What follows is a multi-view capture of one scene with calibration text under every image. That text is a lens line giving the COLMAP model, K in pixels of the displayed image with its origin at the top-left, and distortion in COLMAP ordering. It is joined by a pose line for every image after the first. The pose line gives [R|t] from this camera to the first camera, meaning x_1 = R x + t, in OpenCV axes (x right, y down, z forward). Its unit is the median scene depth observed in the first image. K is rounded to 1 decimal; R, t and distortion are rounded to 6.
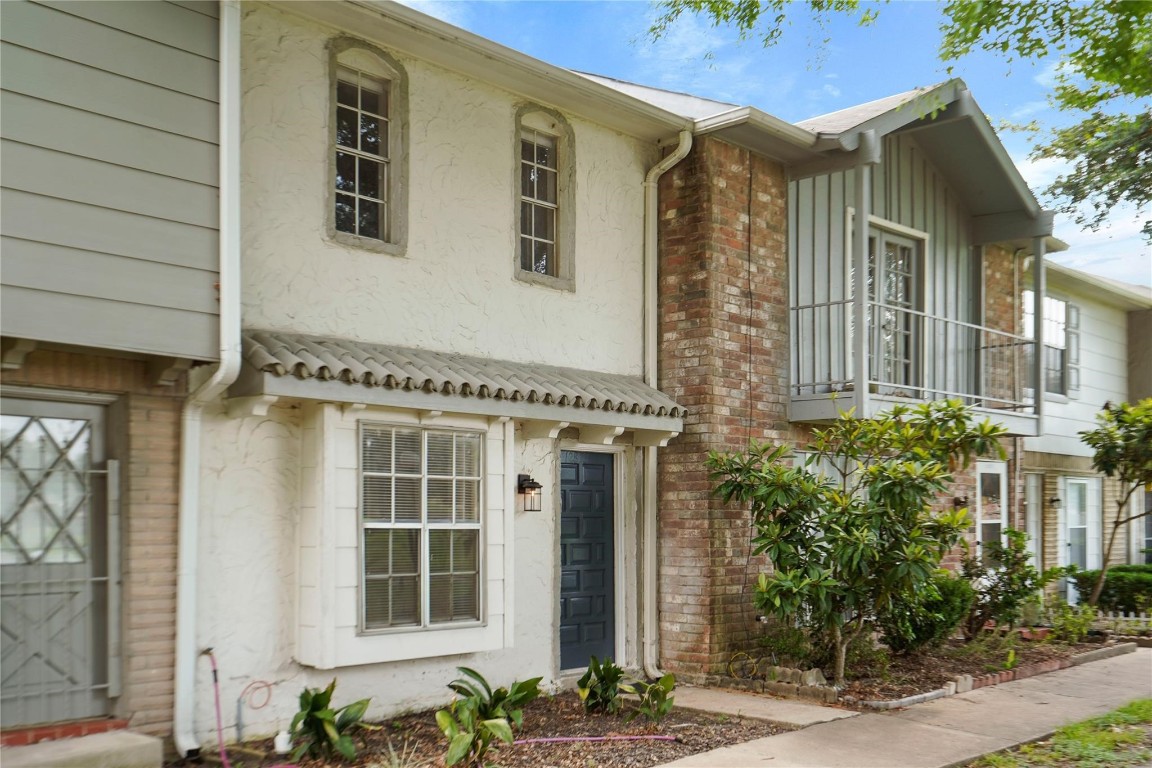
lens RADIAL K [[1144.6, 0, 575.8], [0, 1144.6, 383.7], [0, 0, 1]] dist [-0.013831, 0.000000]
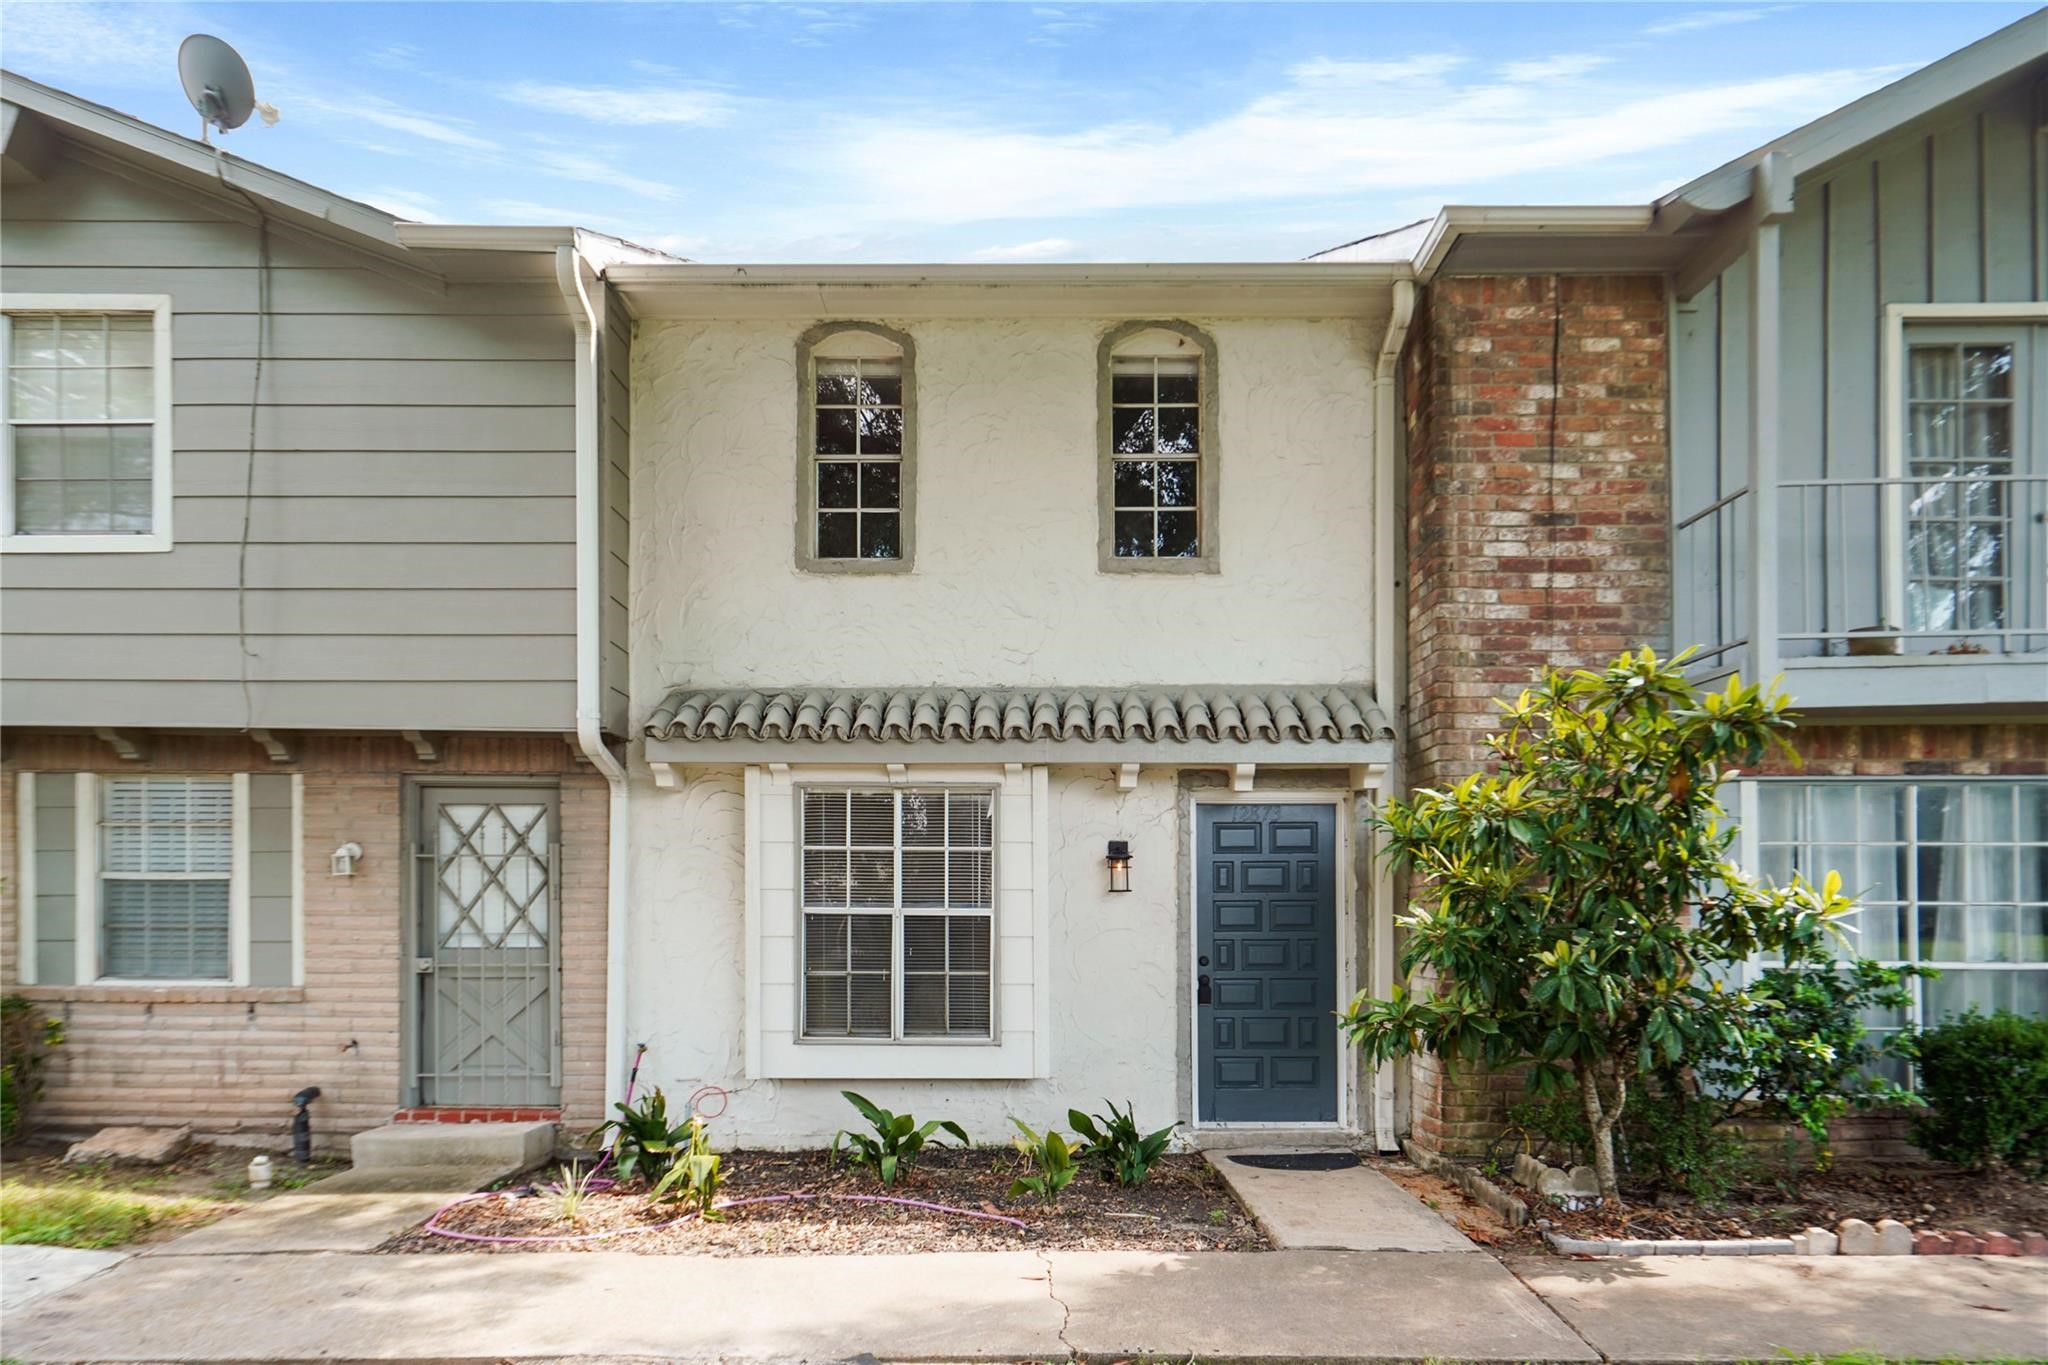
lens RADIAL K [[1336.2, 0, 1019.7], [0, 1336.2, 786.1], [0, 0, 1]] dist [-0.006315, -0.002000]
pose [[0.689038, -0.071423, -0.721197, 0.501295], [0.086372, 0.996132, -0.016131, 0.051419], [0.719560, -0.051176, 0.692542, 0.363260]]
